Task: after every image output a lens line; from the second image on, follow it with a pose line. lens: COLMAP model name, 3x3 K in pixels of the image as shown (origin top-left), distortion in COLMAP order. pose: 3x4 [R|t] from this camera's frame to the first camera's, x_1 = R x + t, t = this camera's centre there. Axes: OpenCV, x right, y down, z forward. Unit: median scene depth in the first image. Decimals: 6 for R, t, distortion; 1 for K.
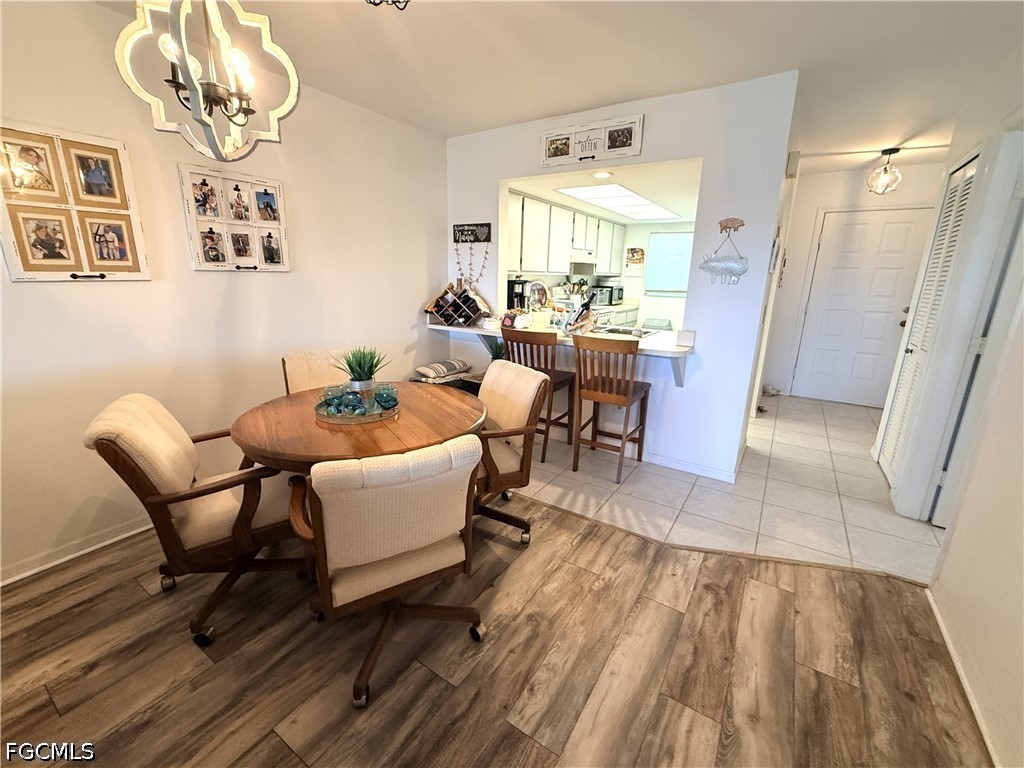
lens RADIAL K [[409.8, 0, 509.9], [0, 409.8, 382.7], [0, 0, 1]] dist [-0.000608, -0.000343]
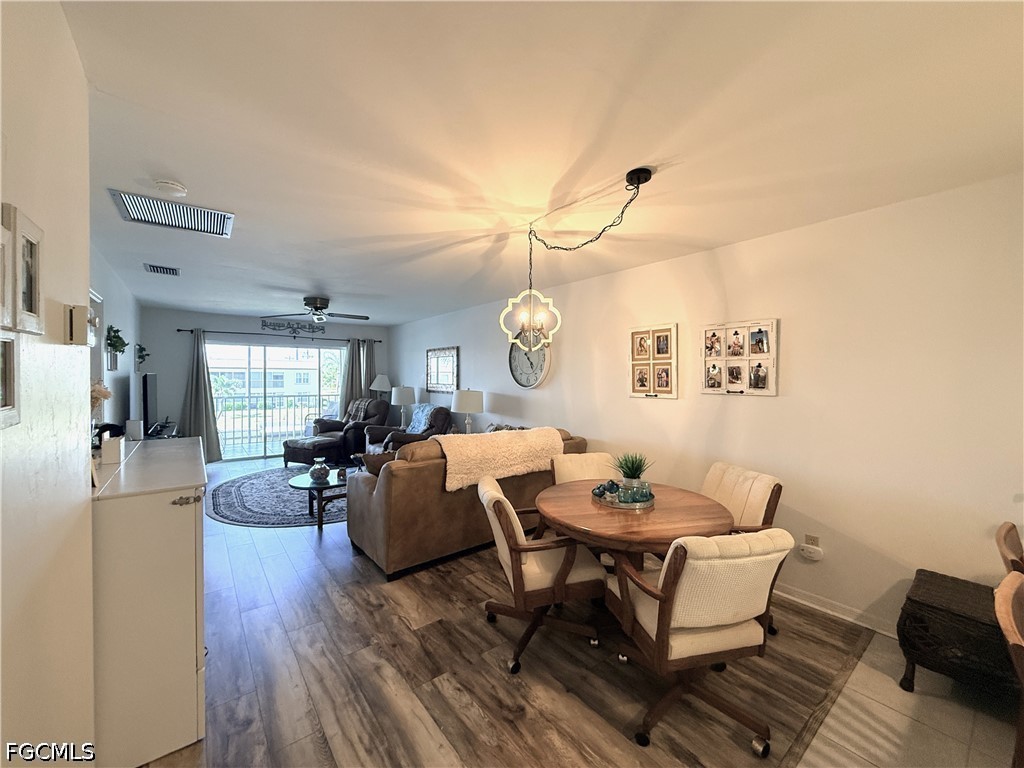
lens RADIAL K [[409.8, 0, 509.9], [0, 409.8, 382.7], [0, 0, 1]] dist [-0.000608, -0.000343]
pose [[-0.307305, -0.018838, -0.951424, 0.984275], [-0.265052, 0.961934, 0.066565, -0.272919], [0.913953, 0.272633, -0.300601, 0.965926]]
